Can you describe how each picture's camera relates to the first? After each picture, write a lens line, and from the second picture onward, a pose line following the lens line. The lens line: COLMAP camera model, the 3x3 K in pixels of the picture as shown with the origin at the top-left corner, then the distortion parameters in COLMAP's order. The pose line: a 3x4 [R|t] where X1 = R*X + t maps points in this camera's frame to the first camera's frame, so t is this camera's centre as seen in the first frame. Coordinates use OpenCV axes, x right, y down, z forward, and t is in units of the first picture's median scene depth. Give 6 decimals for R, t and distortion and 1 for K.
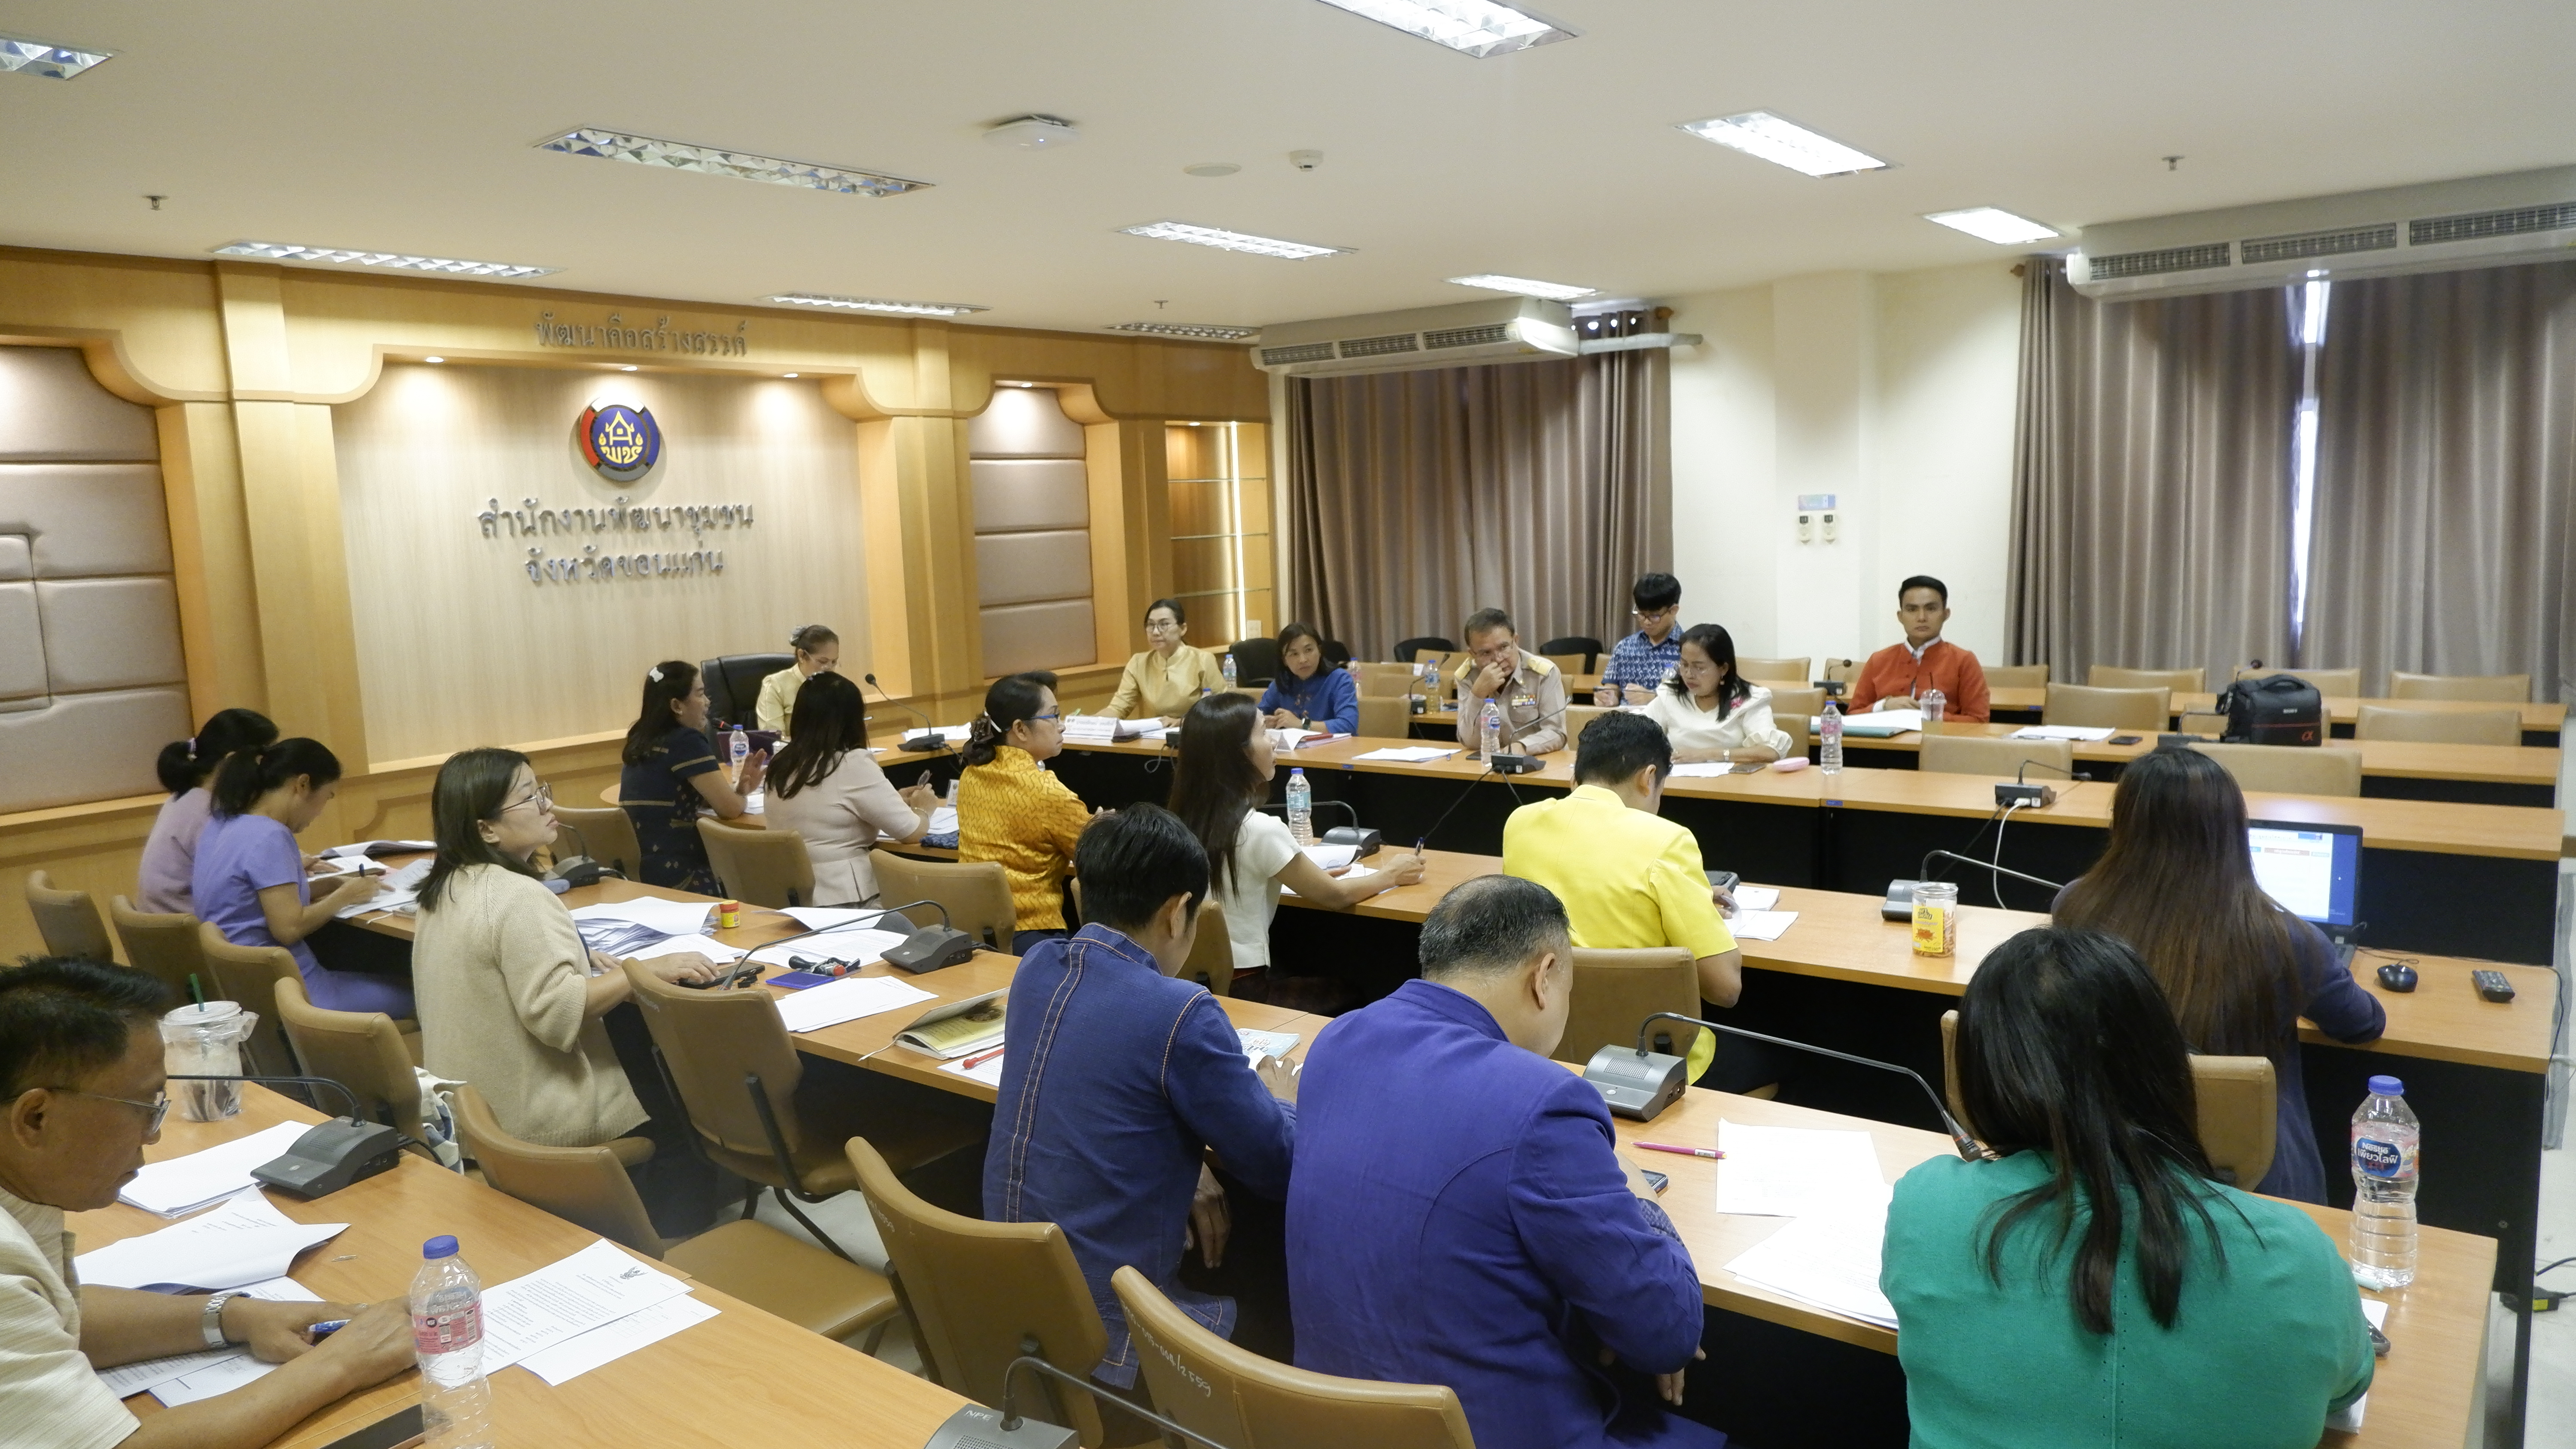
lens RADIAL K [[1663.6, 0, 1300.8], [0, 1663.6, 731.5], [0, 0, 1]] dist [-0.055276, 0.051536]
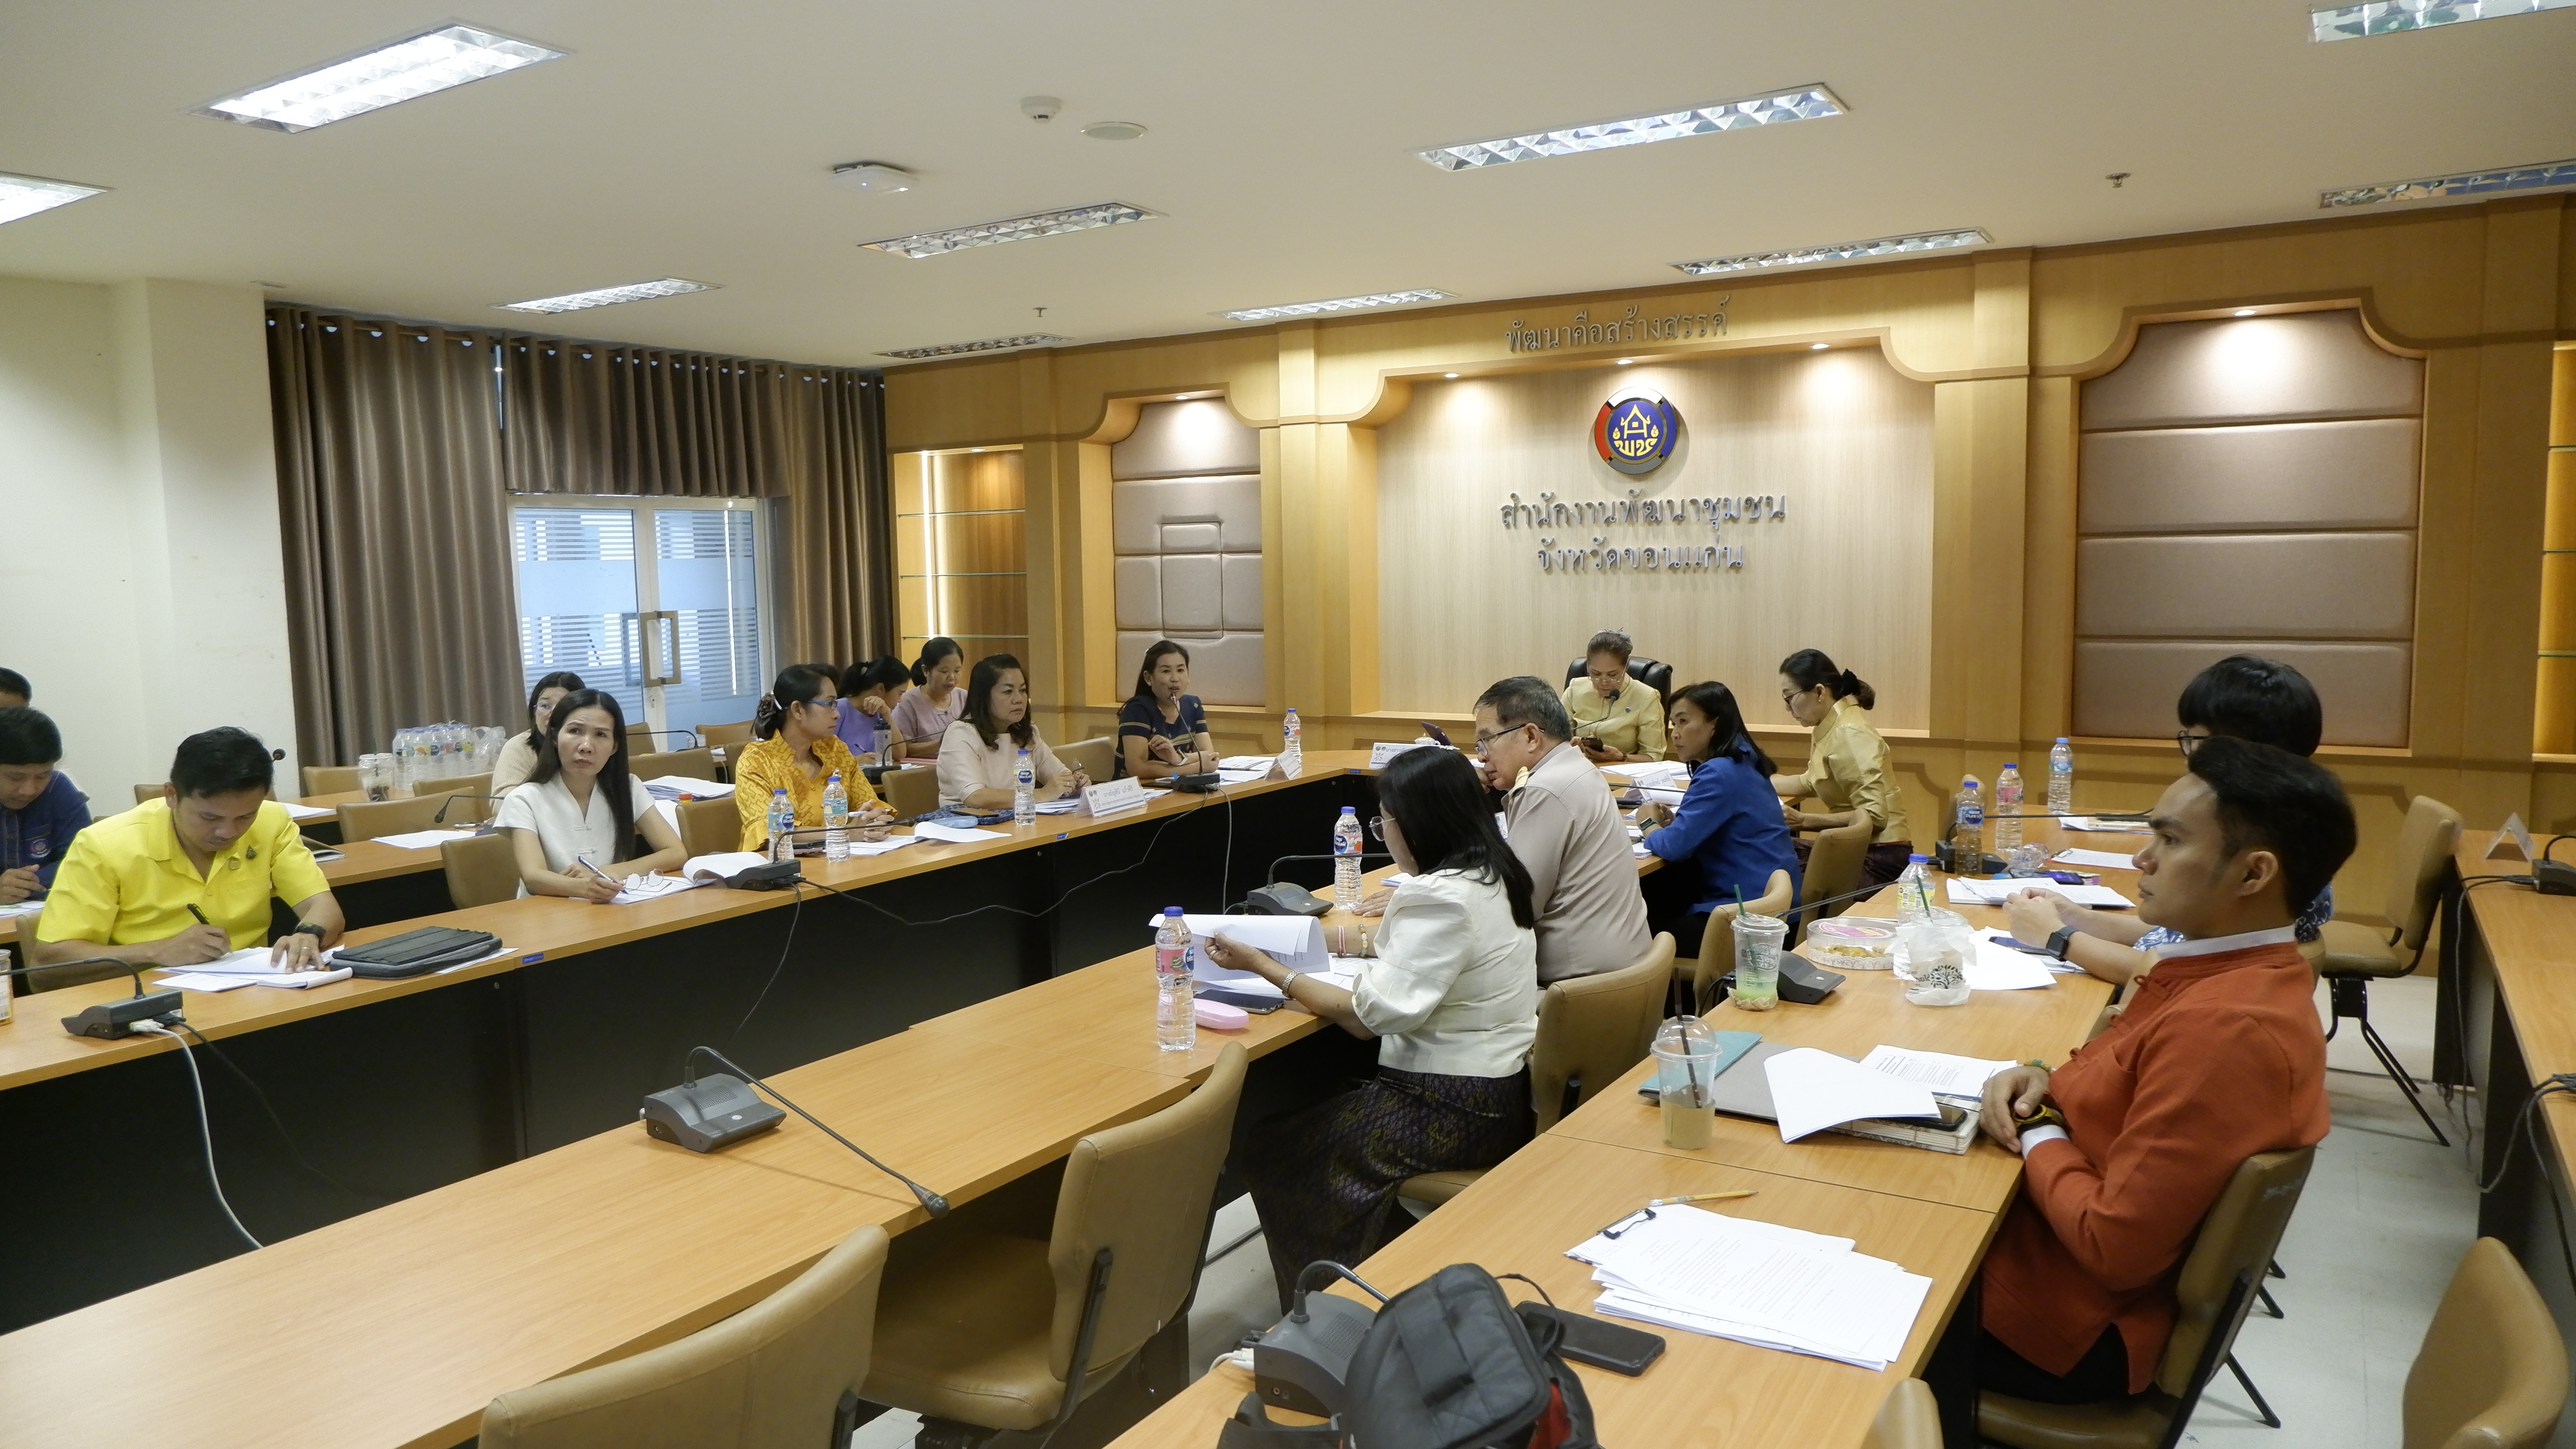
lens RADIAL K [[1678.6, 0, 1301.1], [0, 1678.6, 715.7], [0, 0, 1]] dist [-0.014542, 0.002622]
pose [[0.108313, 0.128124, -0.985826, 0.589939], [-0.116862, 0.986425, 0.115362, -0.100674], [0.987224, 0.102711, 0.121816, 0.689598]]
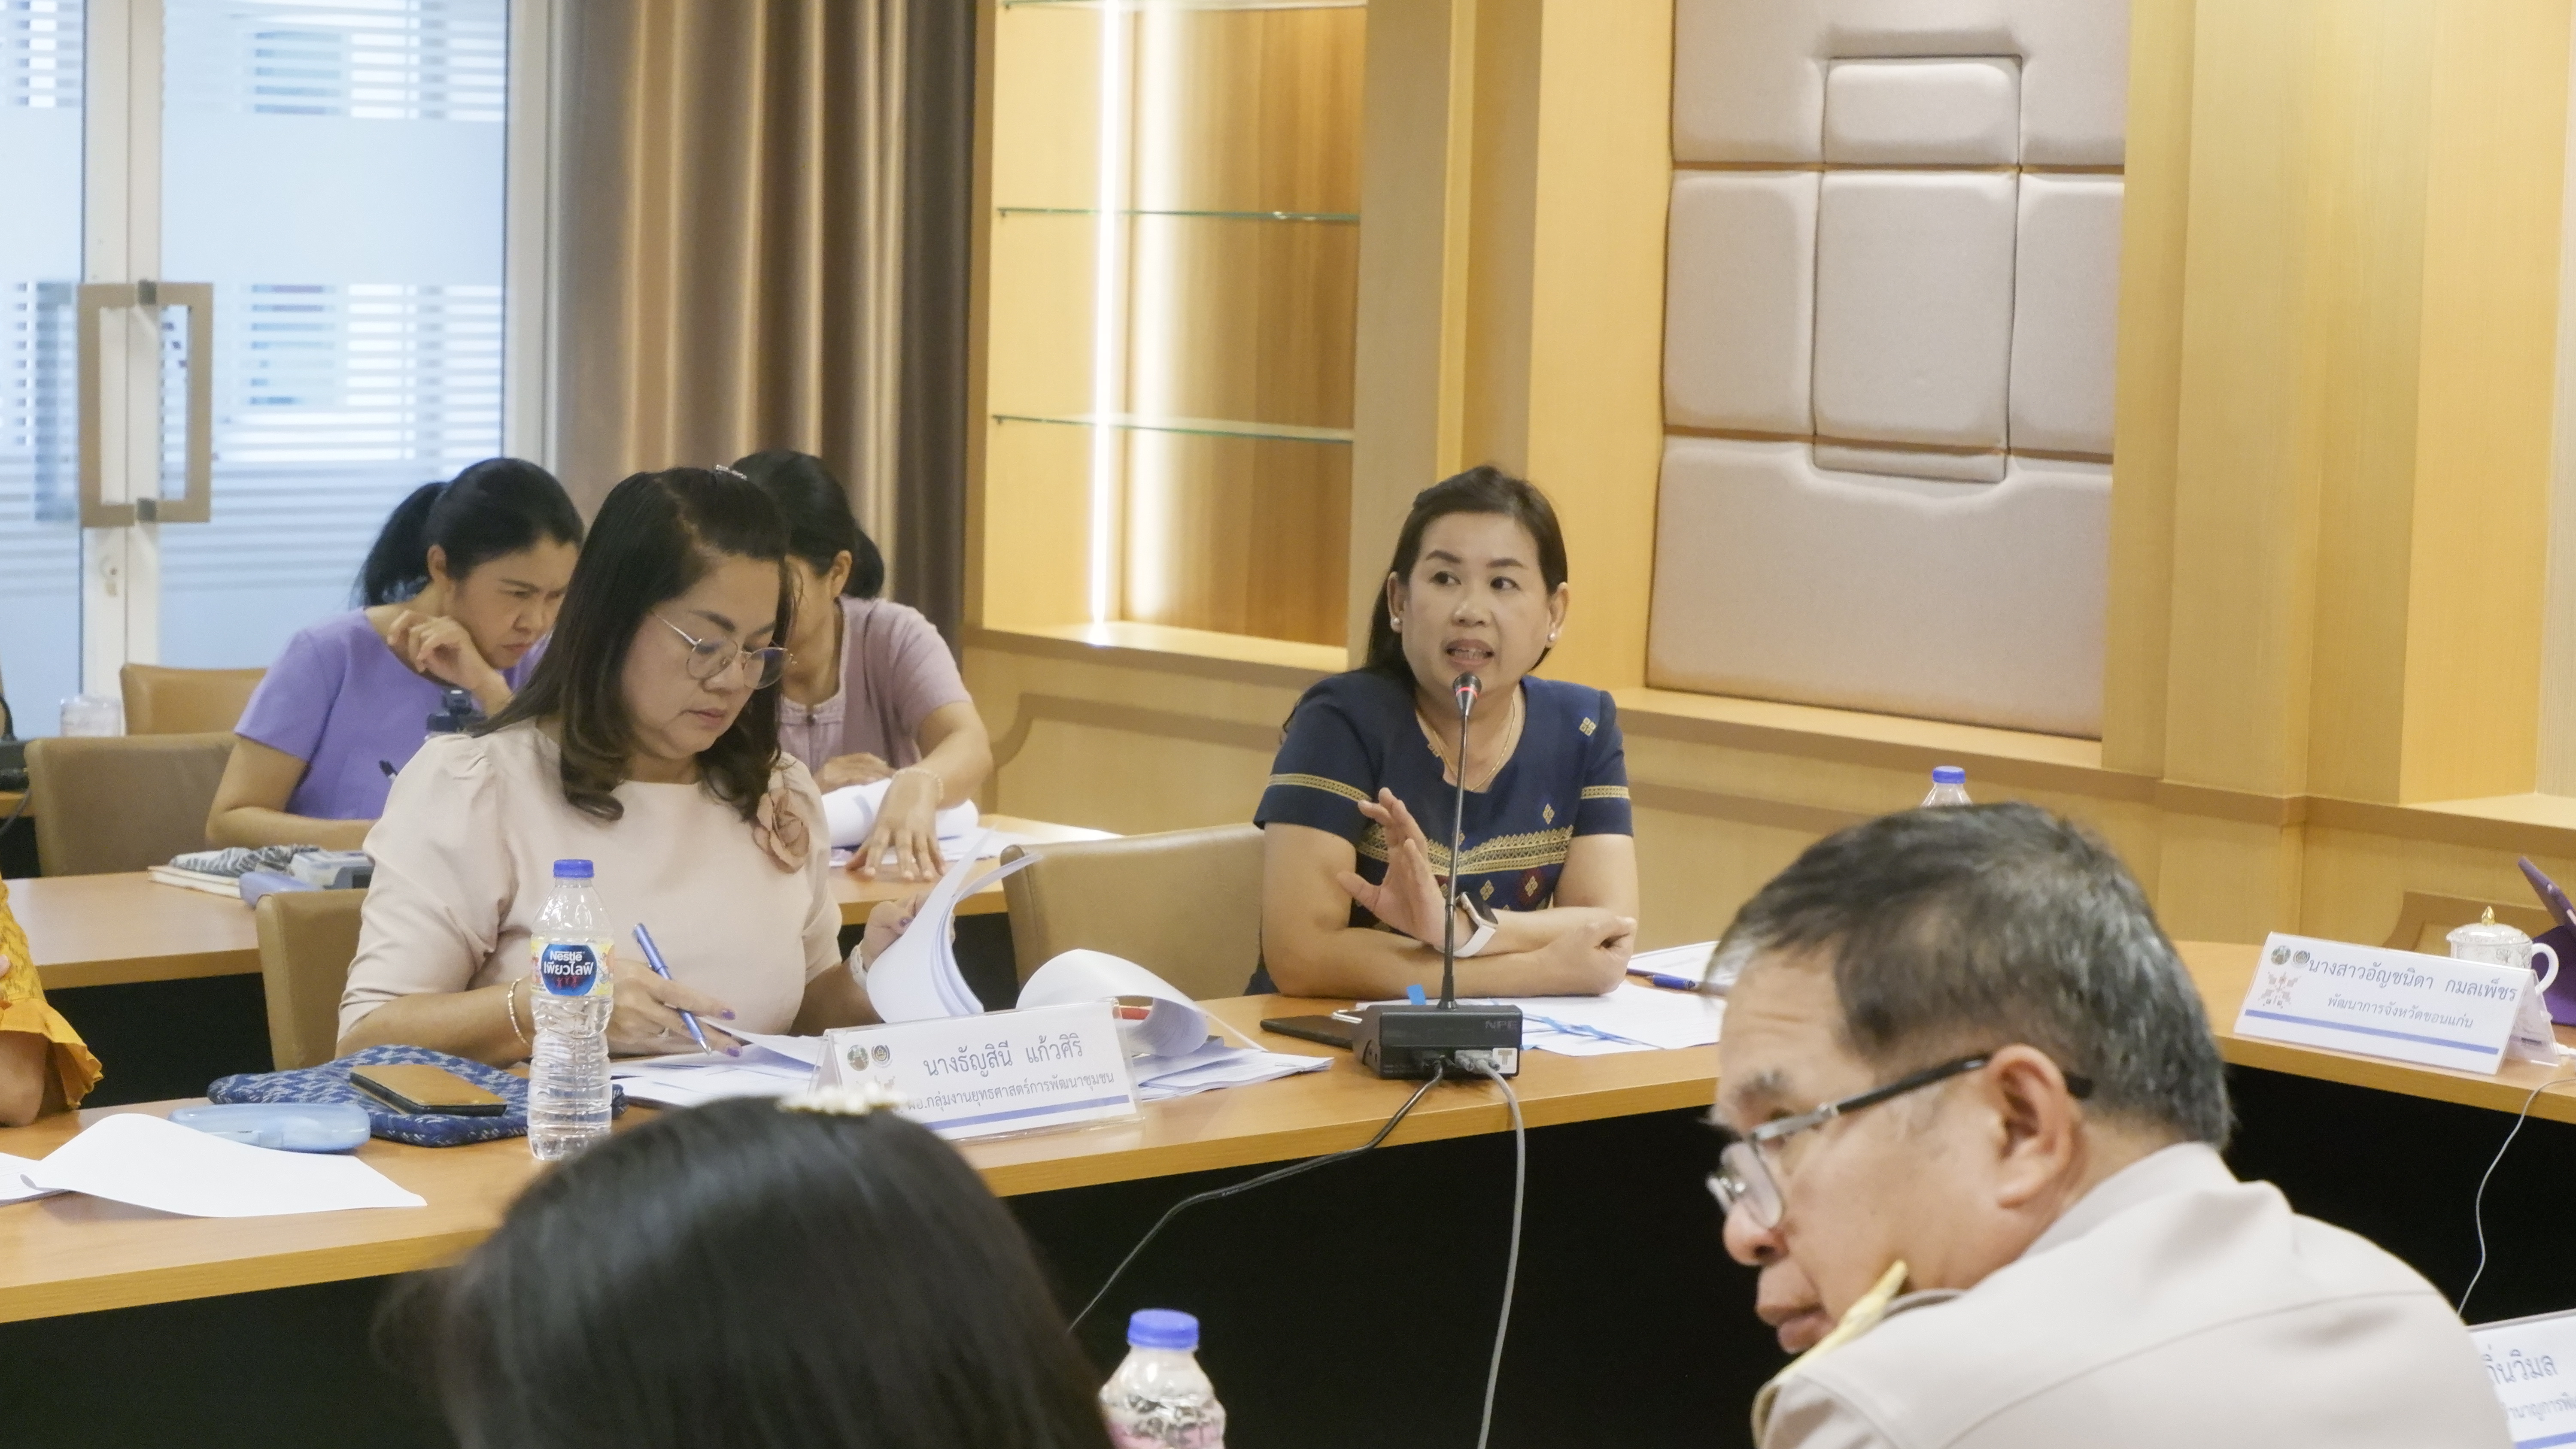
lens RADIAL K [[5054.9, 0, 1288.0], [0, 5054.9, 724.5], [0, 0, 1]] dist [-0.046064, -0.358875]
pose [[-0.196767, 0.127995, -0.972060, 0.387234], [-0.149772, 0.975882, 0.158816, -0.099746], [0.968943, 0.176837, -0.172851, 0.816989]]
